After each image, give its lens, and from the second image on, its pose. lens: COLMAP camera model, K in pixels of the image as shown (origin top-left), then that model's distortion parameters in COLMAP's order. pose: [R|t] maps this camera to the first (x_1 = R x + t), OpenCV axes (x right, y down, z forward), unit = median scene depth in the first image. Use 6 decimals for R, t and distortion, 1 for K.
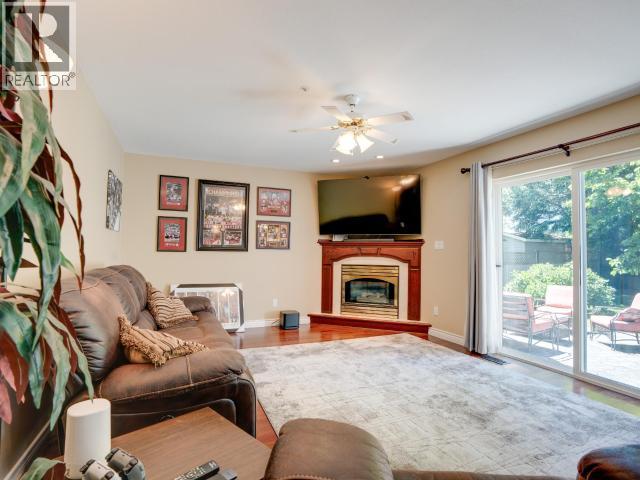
lens RADIAL K [[327.2, 0, 319.8], [0, 327.2, 238.8], [0, 0, 1]] dist [-0.046830, 0.005231]
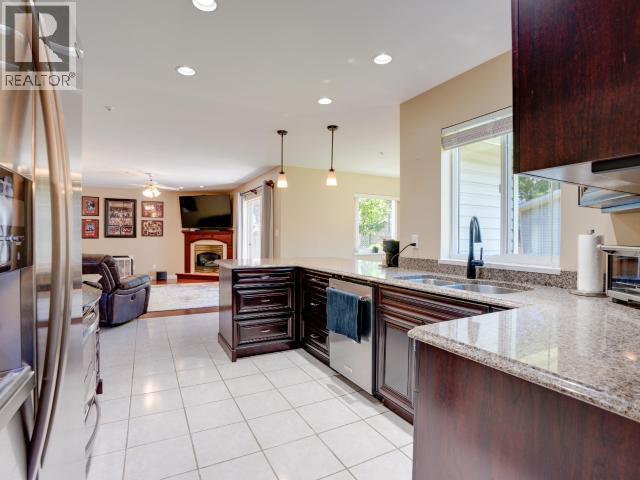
lens RADIAL K [[327.2, 0, 318.2], [0, 327.2, 238.2], [0, 0, 1]] dist [-0.046830, 0.005231]
pose [[0.996913, -0.008588, 0.078049, 0.642311], [0.005024, 0.998940, 0.045746, -0.035160], [-0.078359, -0.045213, 0.995899, -0.843802]]
